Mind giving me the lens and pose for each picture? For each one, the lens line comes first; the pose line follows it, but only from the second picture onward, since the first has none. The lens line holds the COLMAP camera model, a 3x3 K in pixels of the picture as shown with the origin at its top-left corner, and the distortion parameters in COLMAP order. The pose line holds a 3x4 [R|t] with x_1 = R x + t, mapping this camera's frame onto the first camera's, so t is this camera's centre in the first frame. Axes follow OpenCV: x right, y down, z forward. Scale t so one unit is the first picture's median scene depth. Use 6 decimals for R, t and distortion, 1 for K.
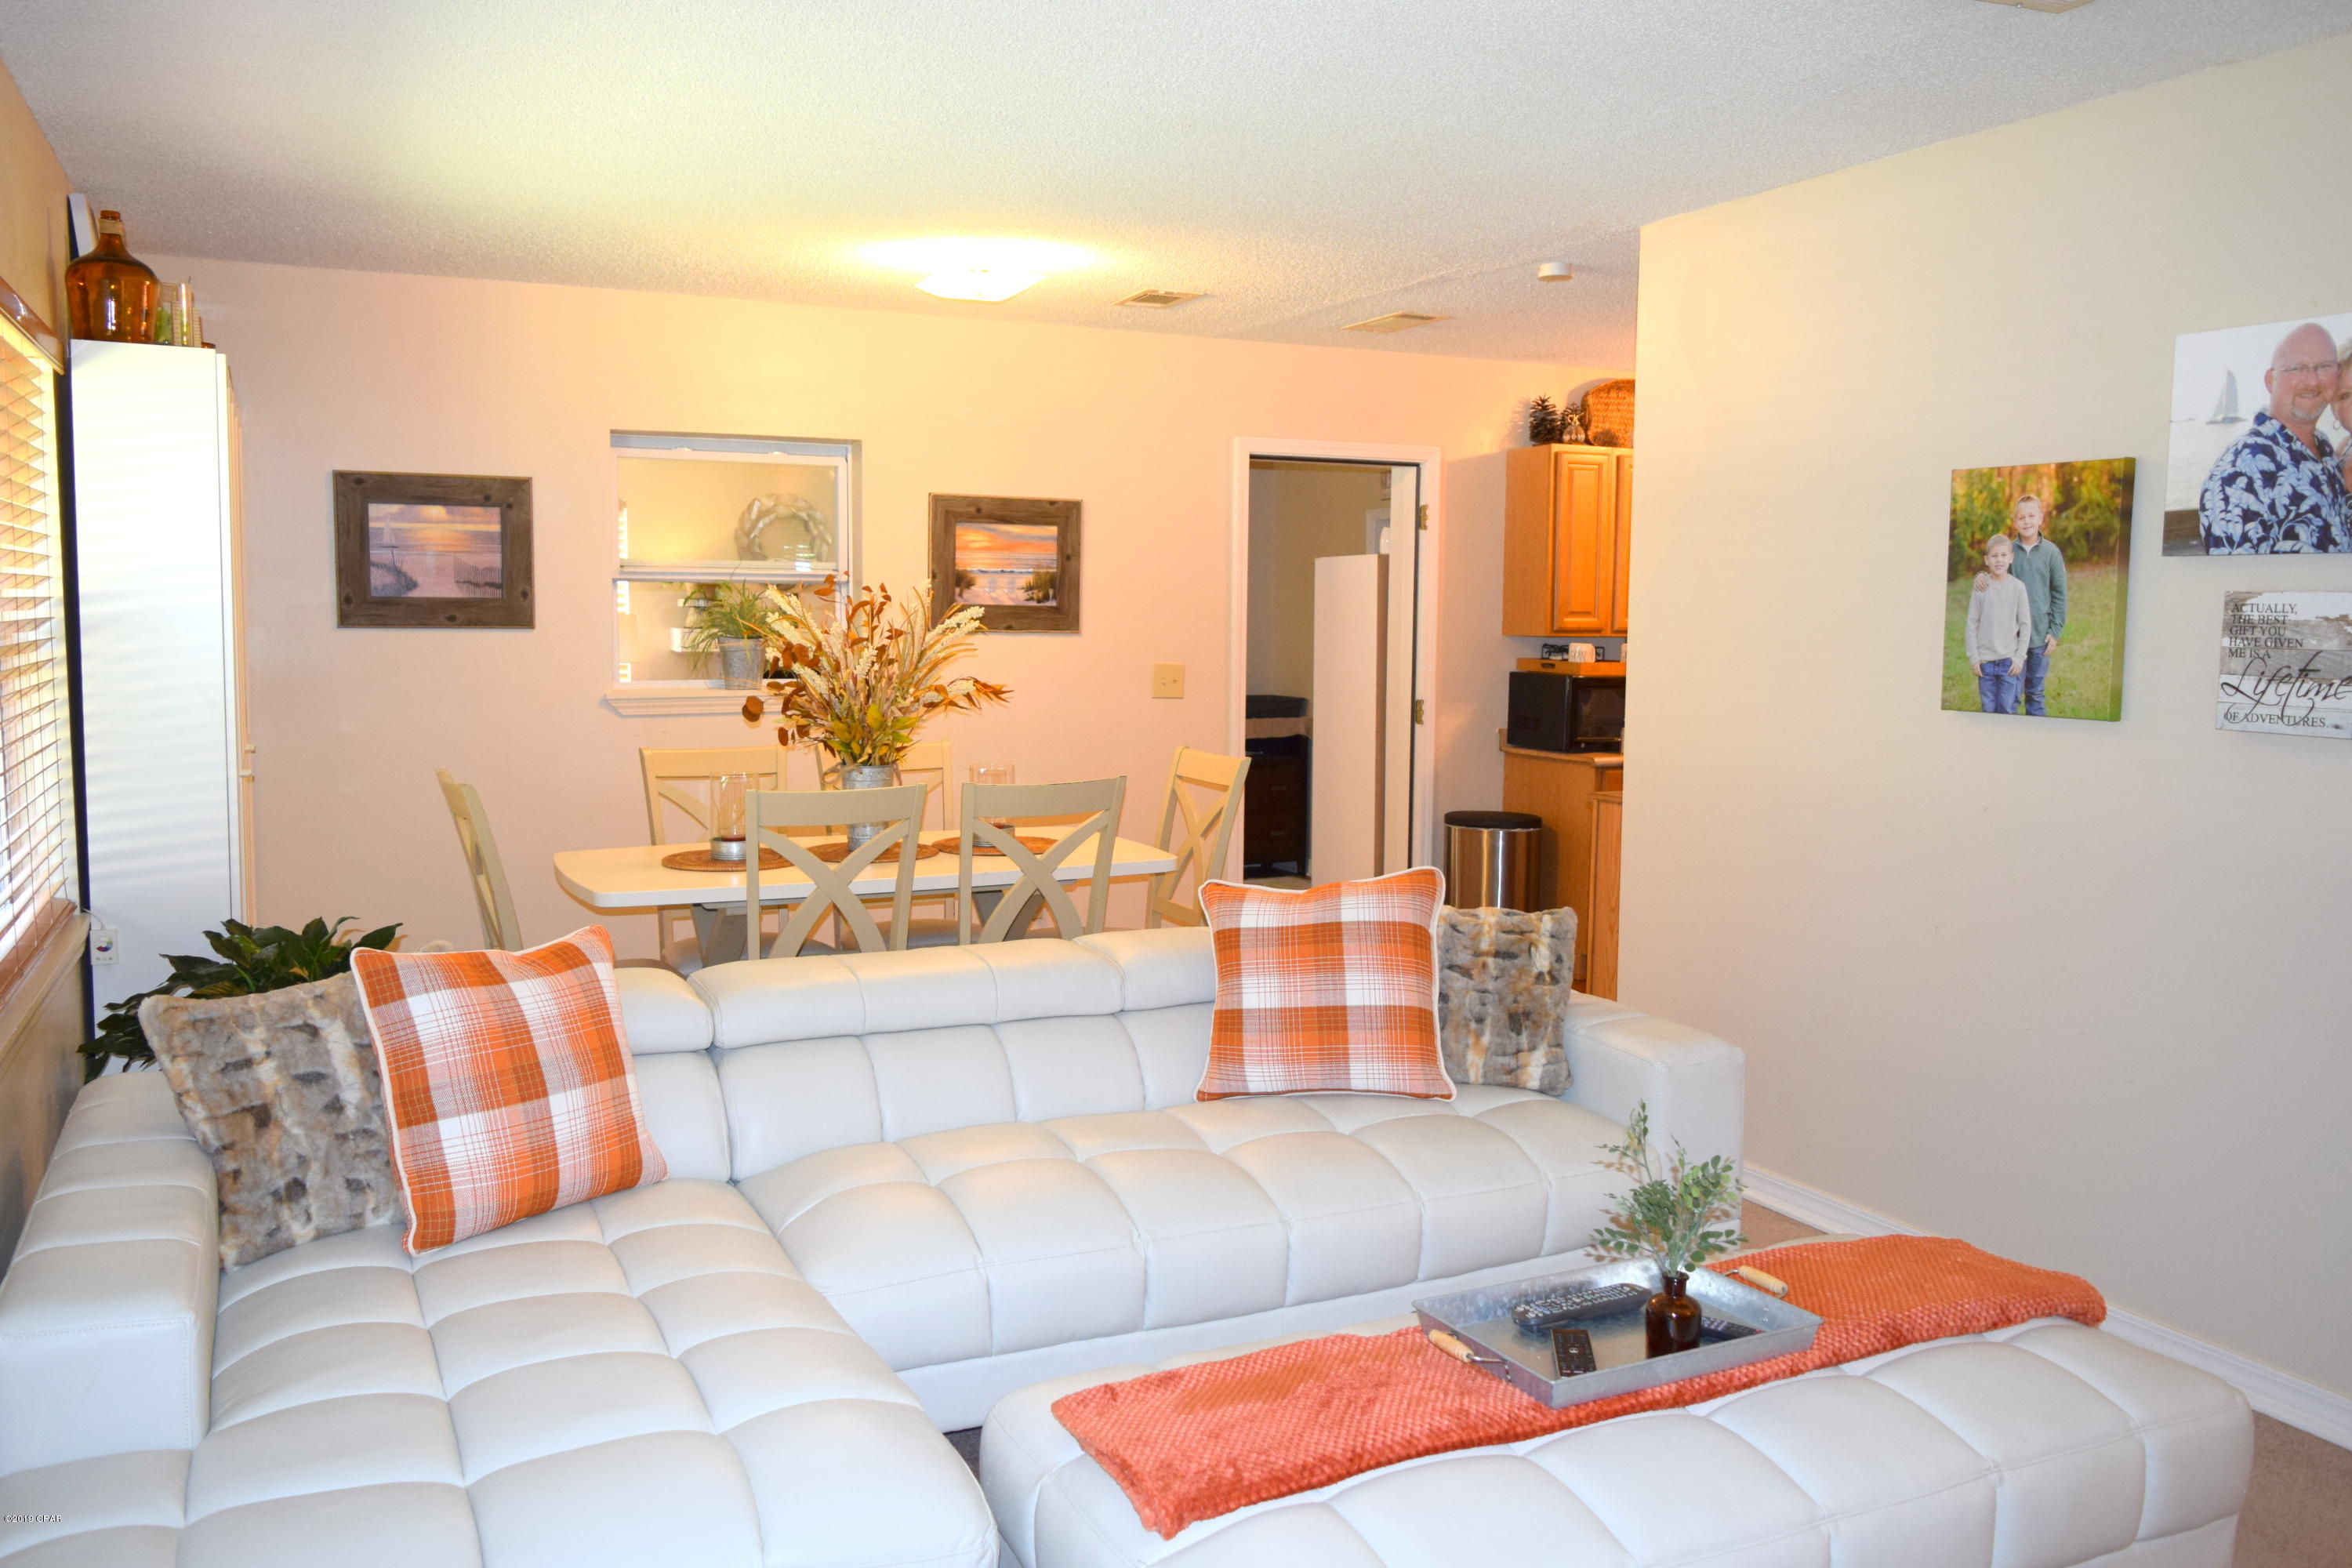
lens RADIAL K [[1818.9, 0, 1174.2], [0, 1818.9, 780.5], [0, 0, 1]] dist [-0.016558, 0.005073]
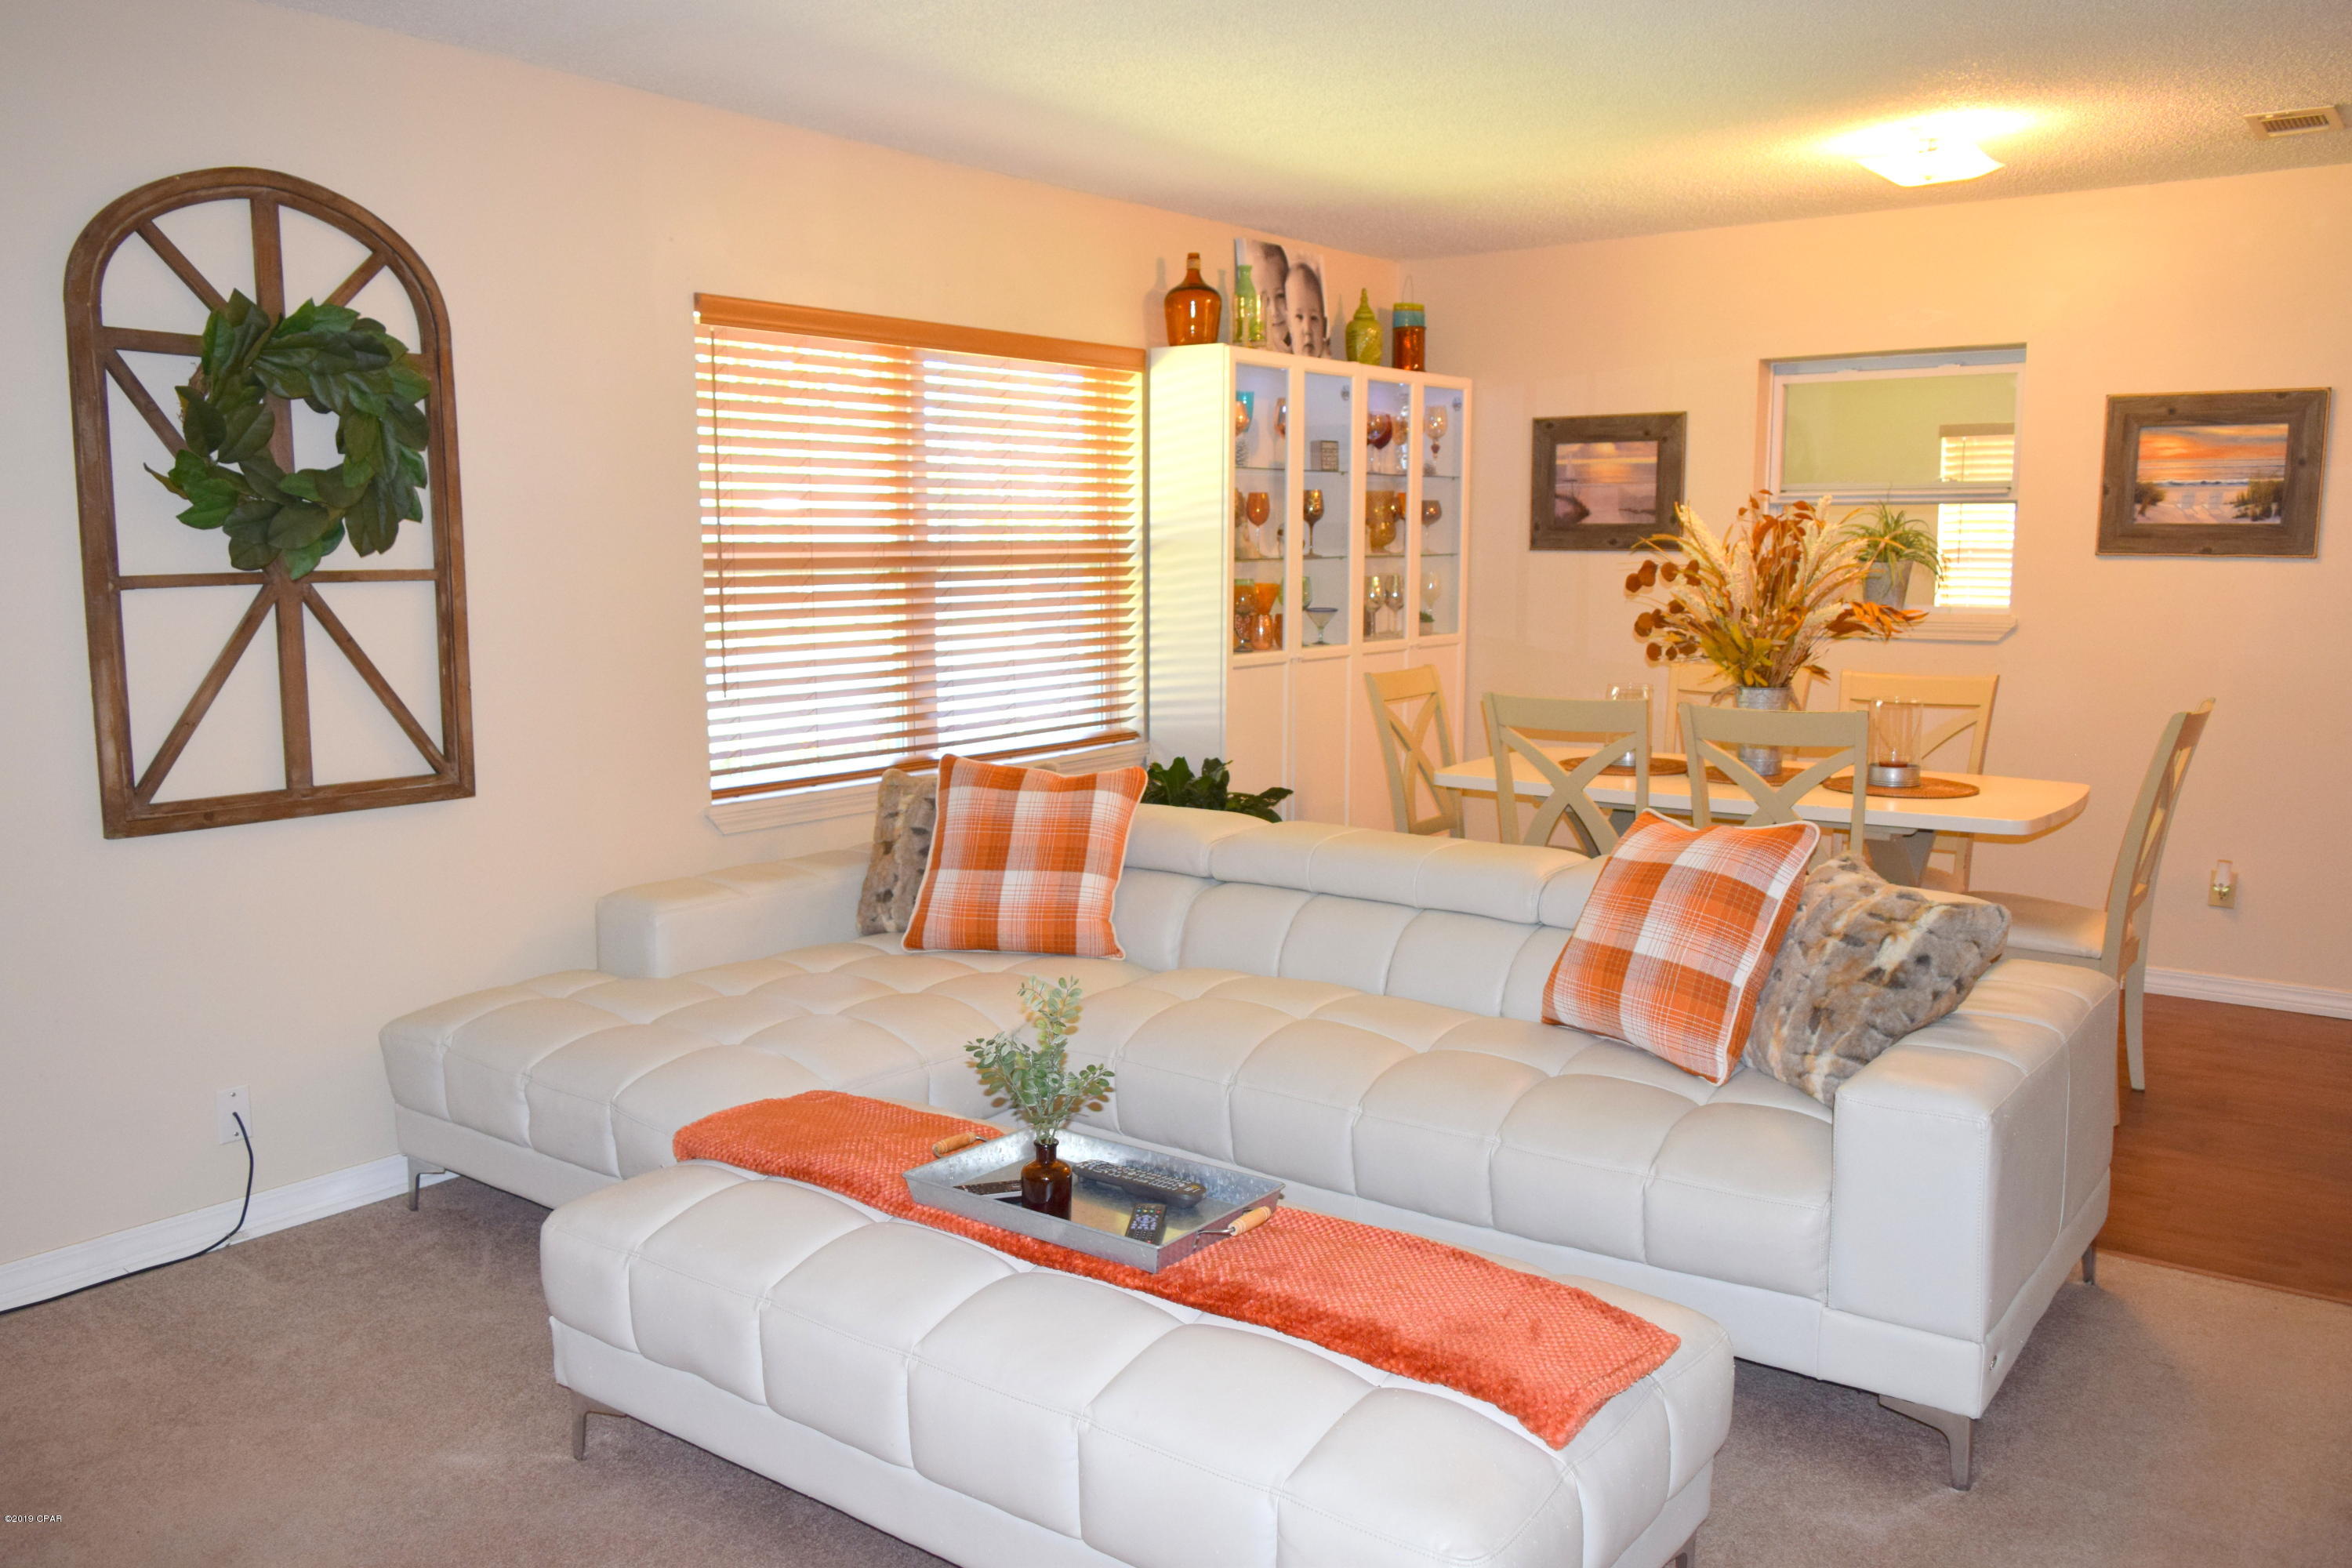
lens RADIAL K [[1818.9, 0, 1176.7], [0, 1818.9, 781.2], [0, 0, 1]] dist [-0.016558, 0.005073]
pose [[0.457418, 0.107893, -0.882682, 0.499135], [-0.078616, 0.993632, 0.080714, -0.010848], [0.885770, 0.032473, 0.462988, 0.235863]]
